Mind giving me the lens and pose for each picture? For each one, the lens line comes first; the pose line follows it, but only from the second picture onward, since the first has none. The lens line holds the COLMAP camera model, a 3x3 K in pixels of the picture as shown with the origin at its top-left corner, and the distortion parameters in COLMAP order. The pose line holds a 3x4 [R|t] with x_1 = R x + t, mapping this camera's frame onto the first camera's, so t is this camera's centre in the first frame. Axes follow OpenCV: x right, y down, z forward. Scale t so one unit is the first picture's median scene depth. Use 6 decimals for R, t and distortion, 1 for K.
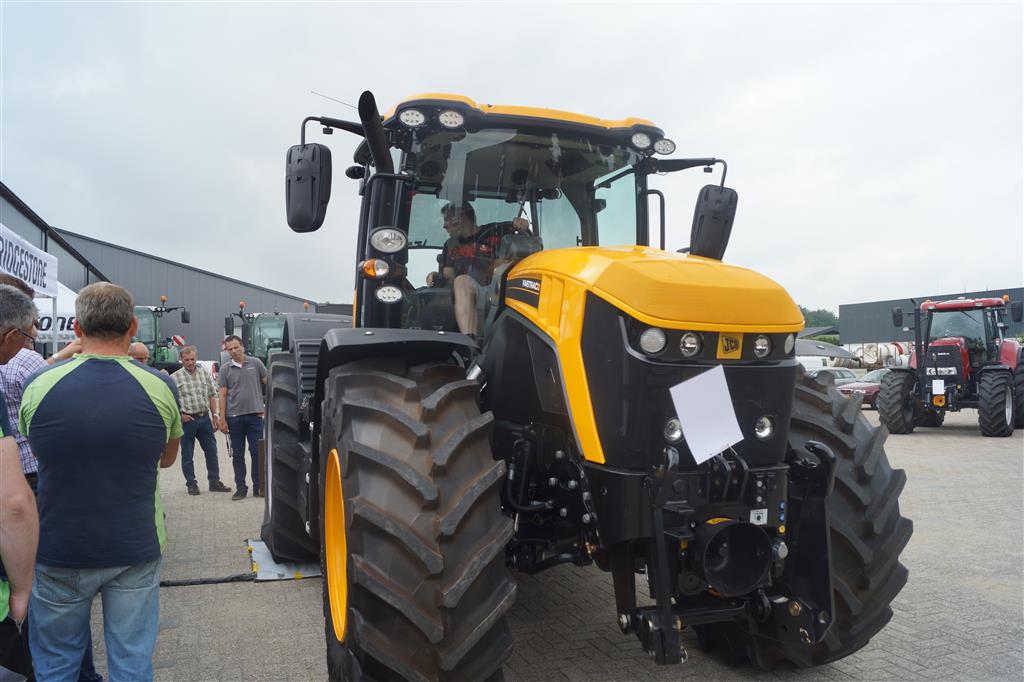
lens RADIAL K [[798.3, 0, 512.0], [0, 798.3, 341.0], [0, 0, 1]] dist [-0.082948, 0.015150]
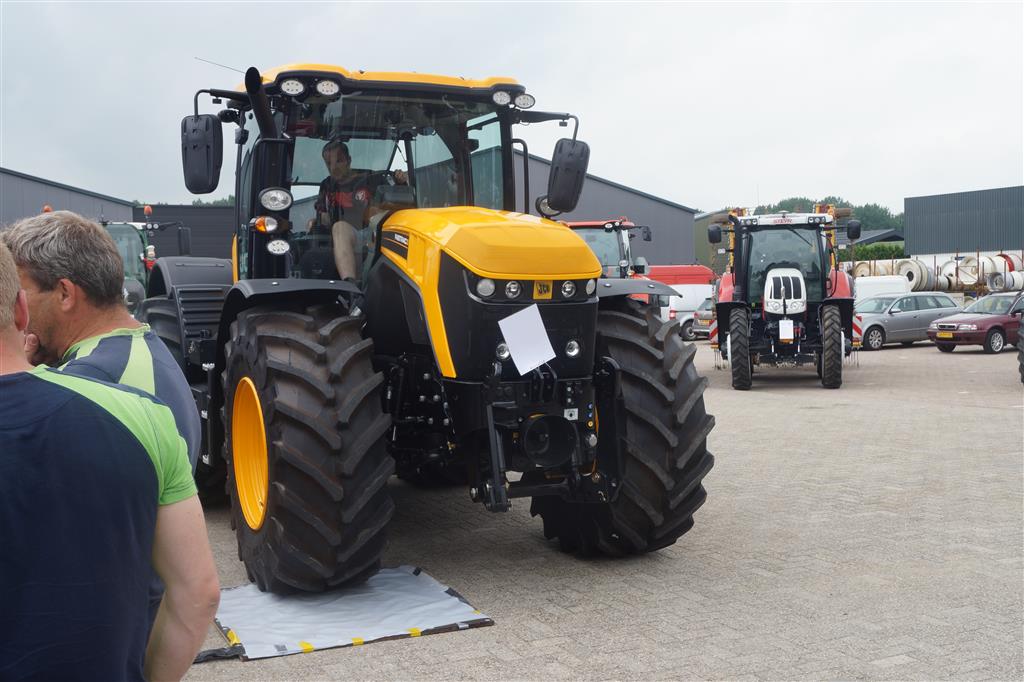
lens RADIAL K [[1200.4, 0, 510.8], [0, 1200.4, 319.3], [0, 0, 1]] dist [-0.017937, -0.032413]
pose [[0.995440, -0.027293, 0.091405, 0.018315], [0.022868, 0.998532, 0.049110, -0.033712], [-0.092611, -0.046796, 0.994602, -0.784752]]
